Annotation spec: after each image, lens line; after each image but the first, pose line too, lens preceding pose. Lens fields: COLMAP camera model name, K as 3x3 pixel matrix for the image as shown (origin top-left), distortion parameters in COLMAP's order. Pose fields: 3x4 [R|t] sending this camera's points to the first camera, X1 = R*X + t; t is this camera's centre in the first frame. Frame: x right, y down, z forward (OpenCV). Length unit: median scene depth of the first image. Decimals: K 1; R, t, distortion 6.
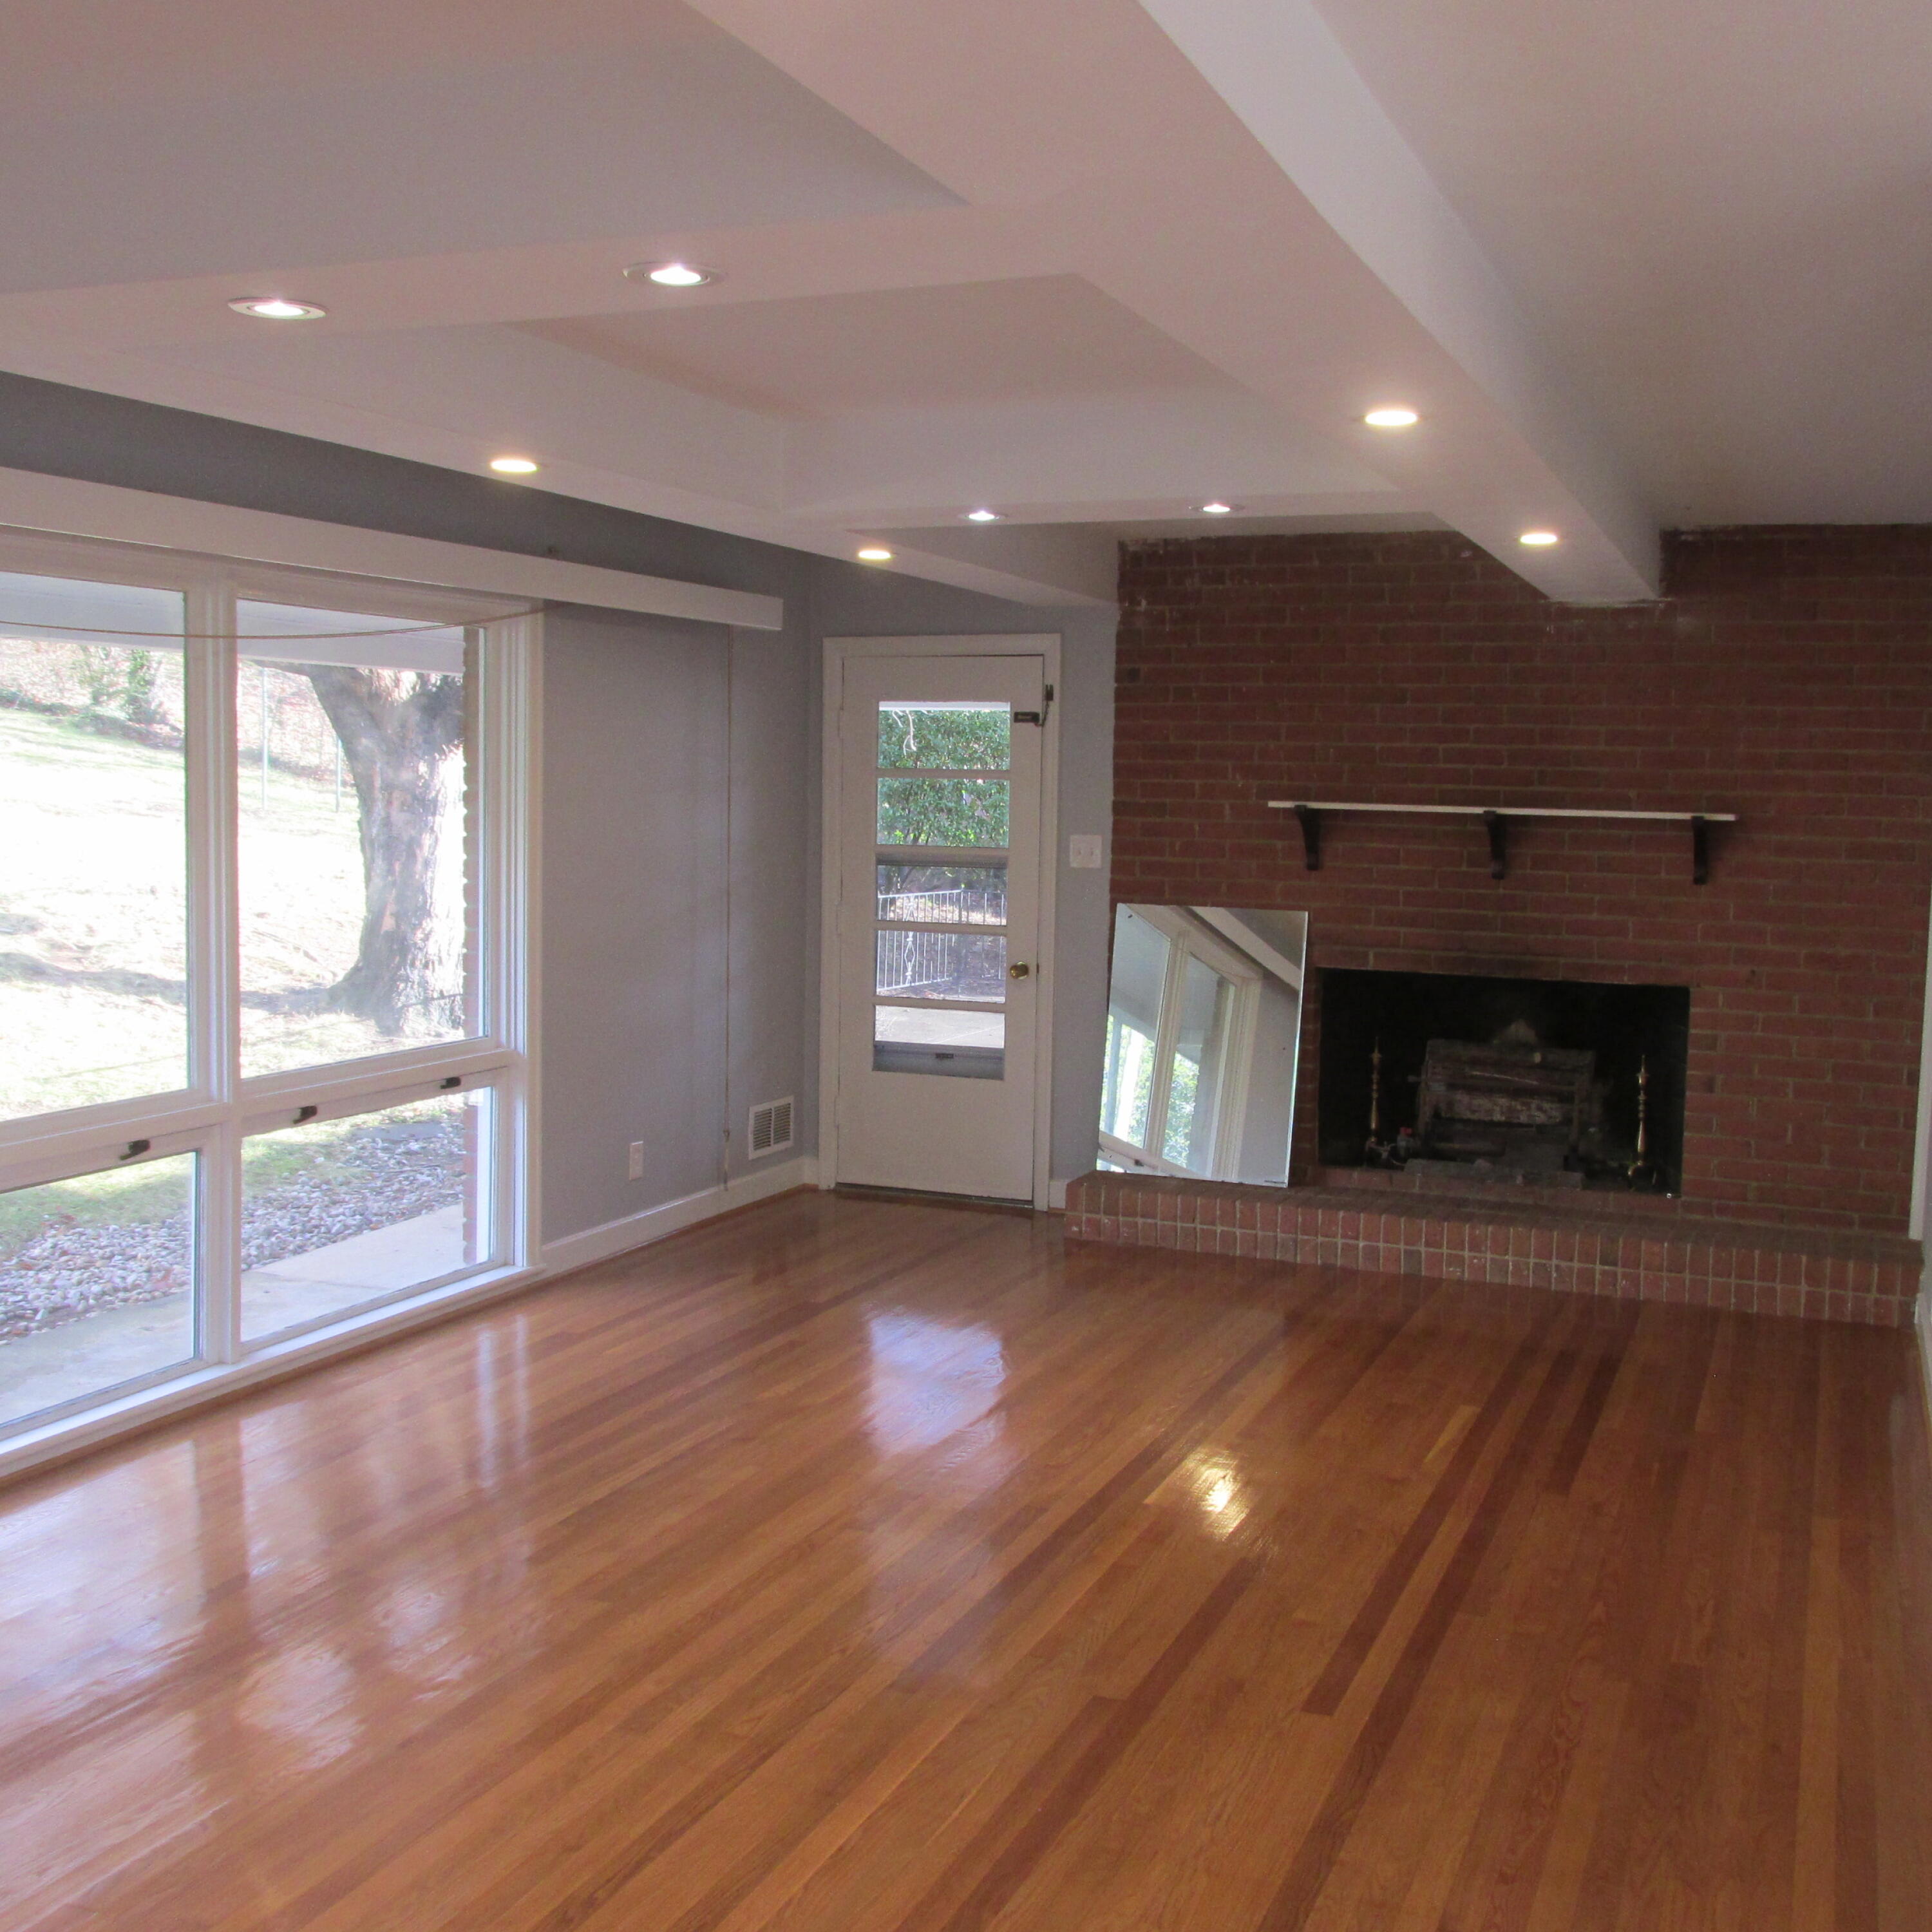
lens RADIAL K [[2173.5, 0, 983.9], [0, 2173.5, 970.0], [0, 0, 1]] dist [-0.018367, 0.000000]
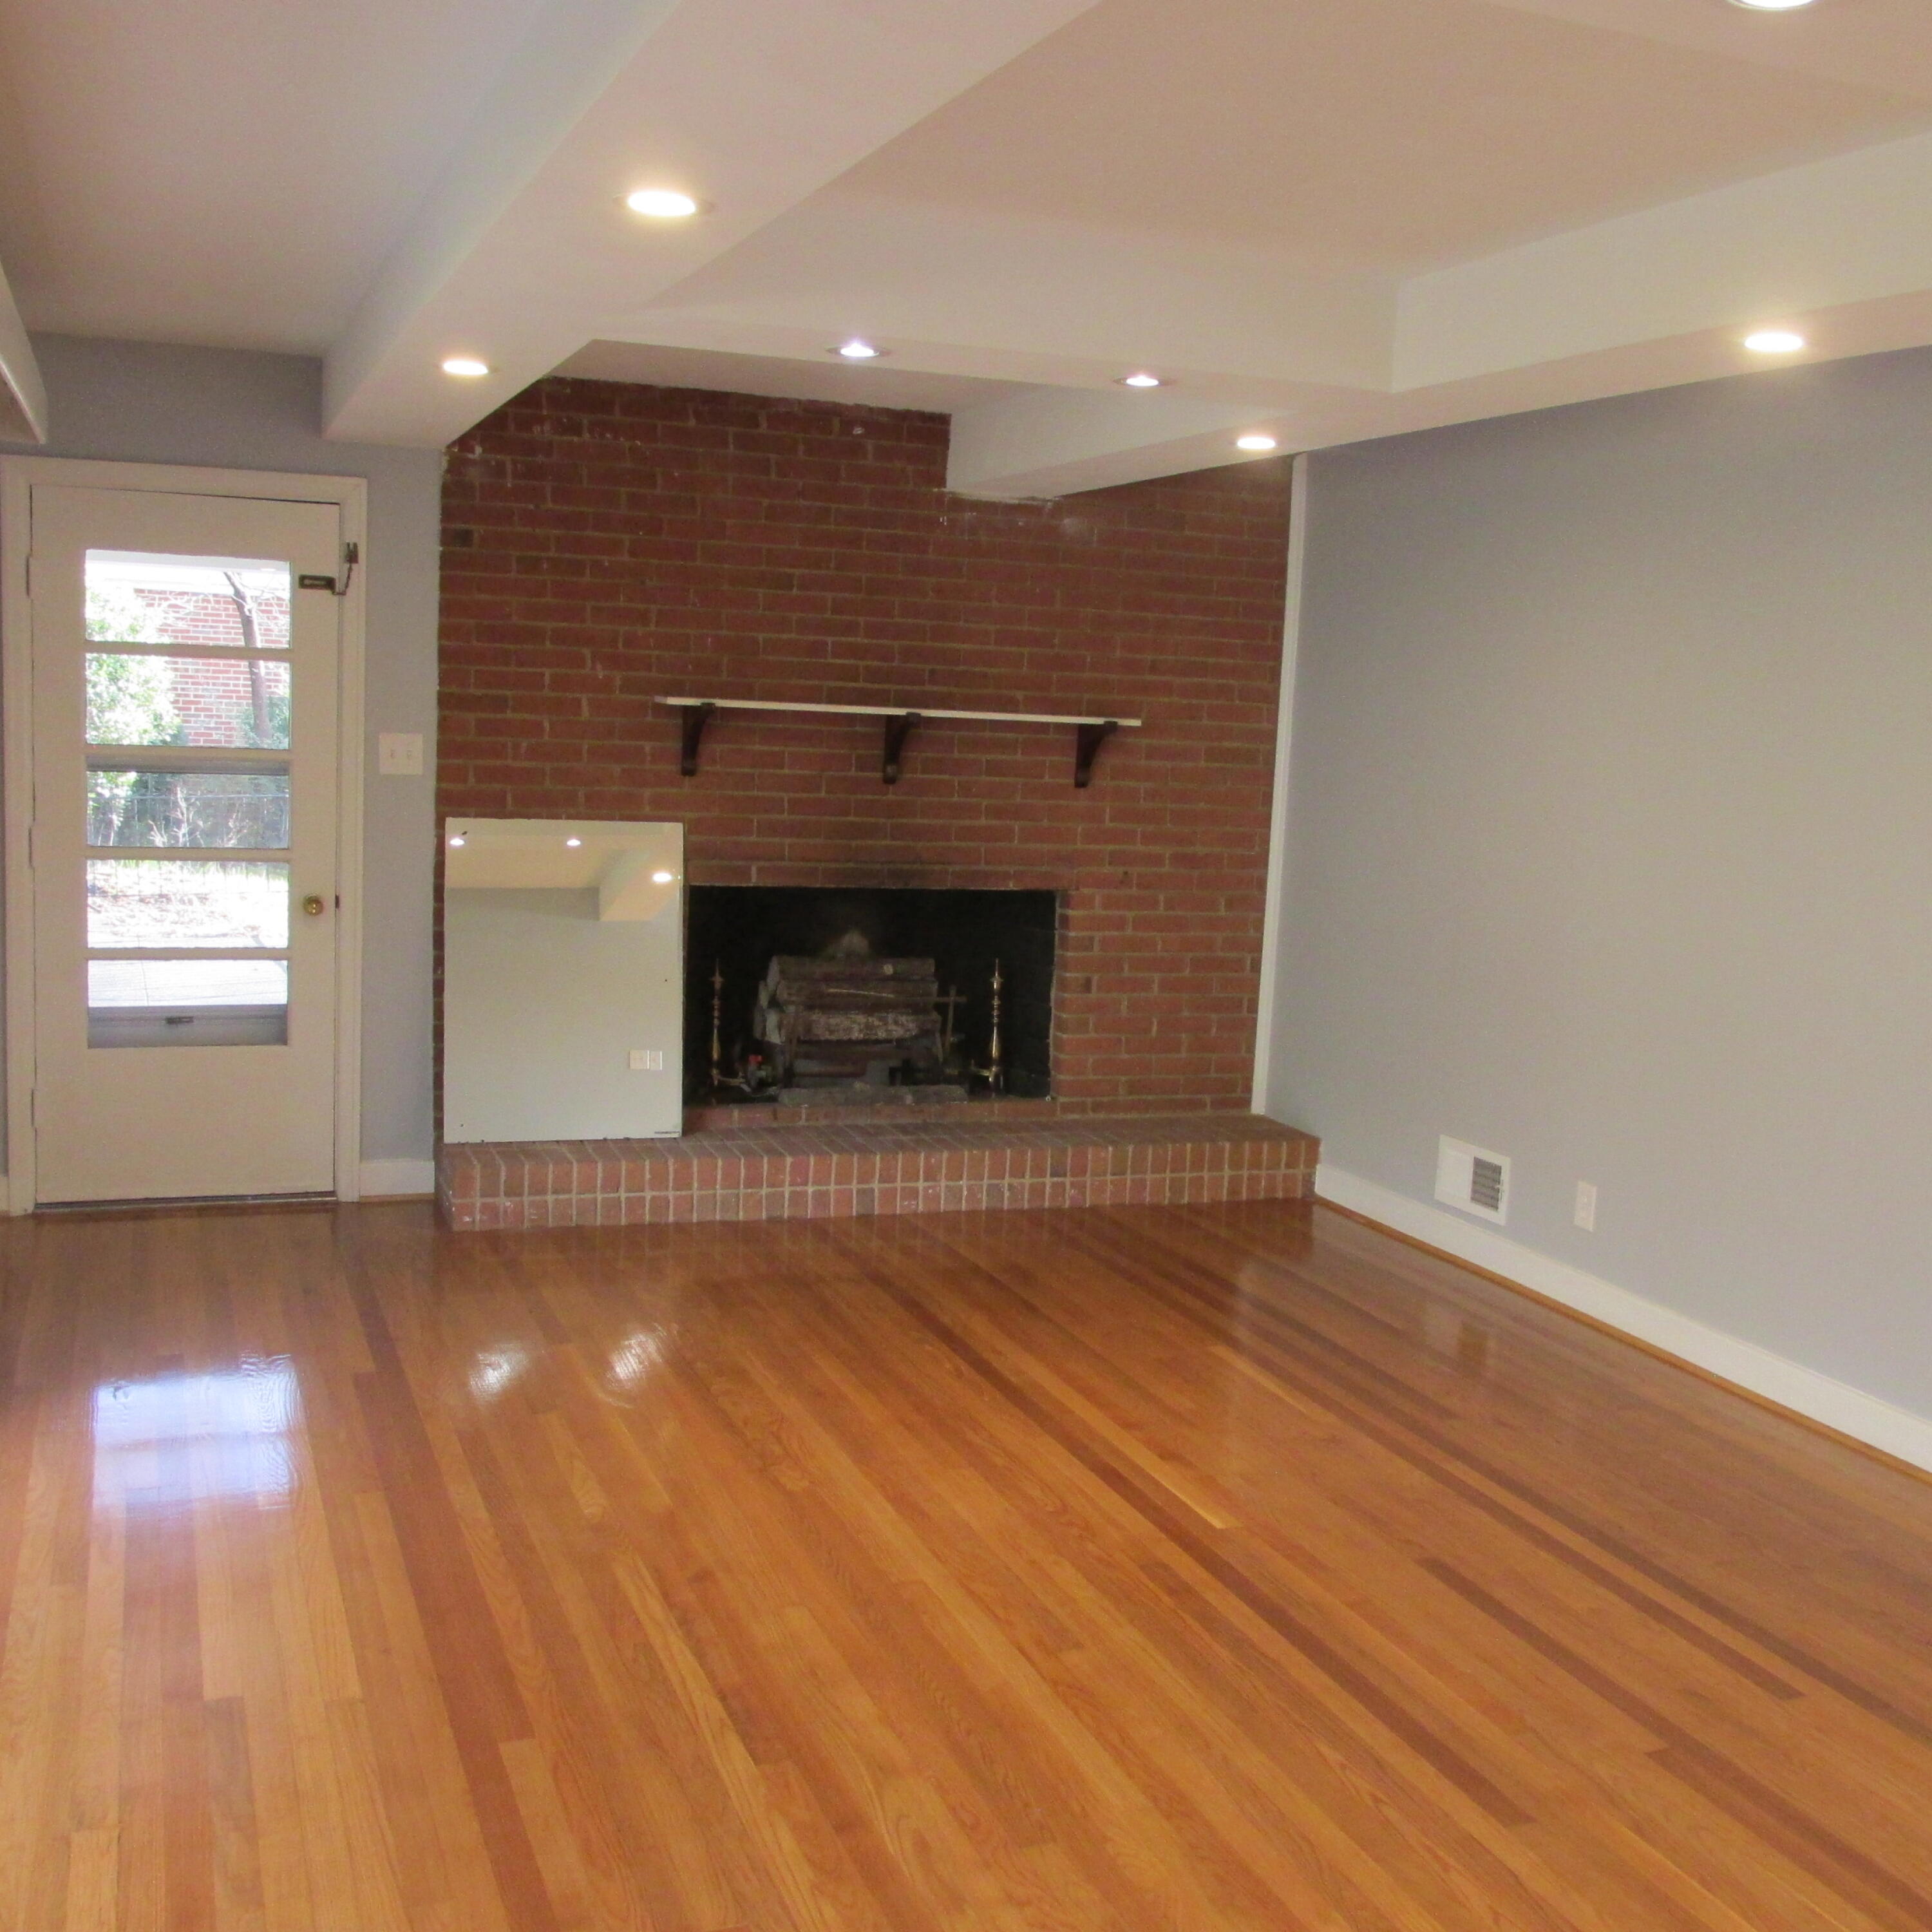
lens RADIAL K [[2173.5, 0, 980.5], [0, 2173.5, 966.4], [0, 0, 1]] dist [-0.018367, 0.000000]
pose [[0.729774, -0.072334, 0.679851, -0.387296], [0.029169, 0.996776, 0.074744, -0.033124], [-0.683066, -0.034716, 0.729531, 0.290671]]
